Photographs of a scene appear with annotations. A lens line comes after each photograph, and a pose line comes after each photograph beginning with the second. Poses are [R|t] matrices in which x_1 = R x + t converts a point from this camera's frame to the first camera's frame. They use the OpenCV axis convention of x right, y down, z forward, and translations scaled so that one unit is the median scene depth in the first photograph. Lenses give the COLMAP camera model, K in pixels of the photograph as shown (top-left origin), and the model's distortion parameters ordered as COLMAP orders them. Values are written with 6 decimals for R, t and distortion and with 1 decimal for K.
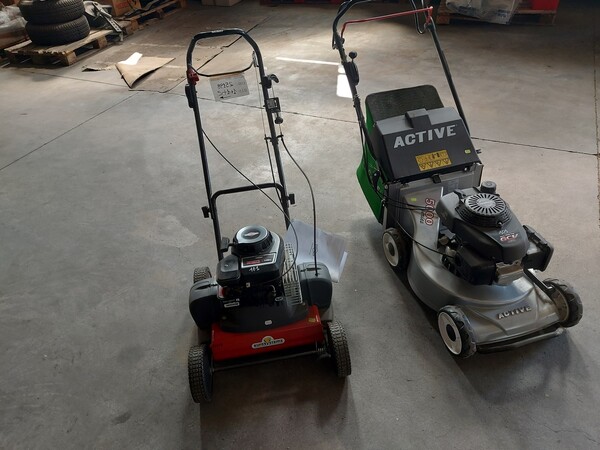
lens RADIAL K [[435.7, 0, 304.7], [0, 435.7, 225.4], [0, 0, 1]] dist [0.076213, -0.081480]
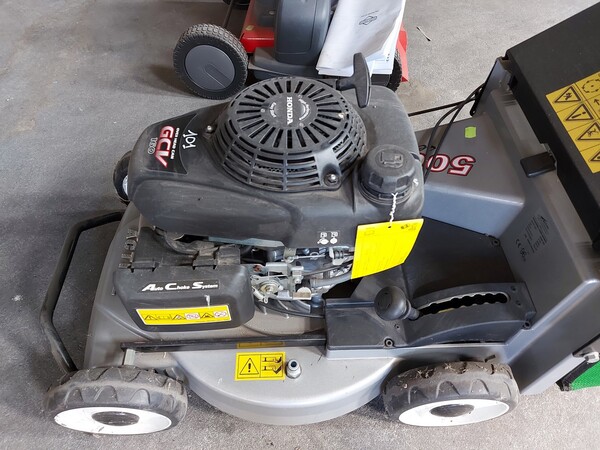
lens RADIAL K [[435.7, 0, 302.4], [0, 435.7, 225.7], [0, 0, 1]] dist [0.076213, -0.081480]
pose [[-0.230156, 0.811606, -0.536958, 0.572685], [-0.609609, 0.309853, 0.729635, -0.229655], [0.758554, 0.495265, 0.423448, 0.820699]]
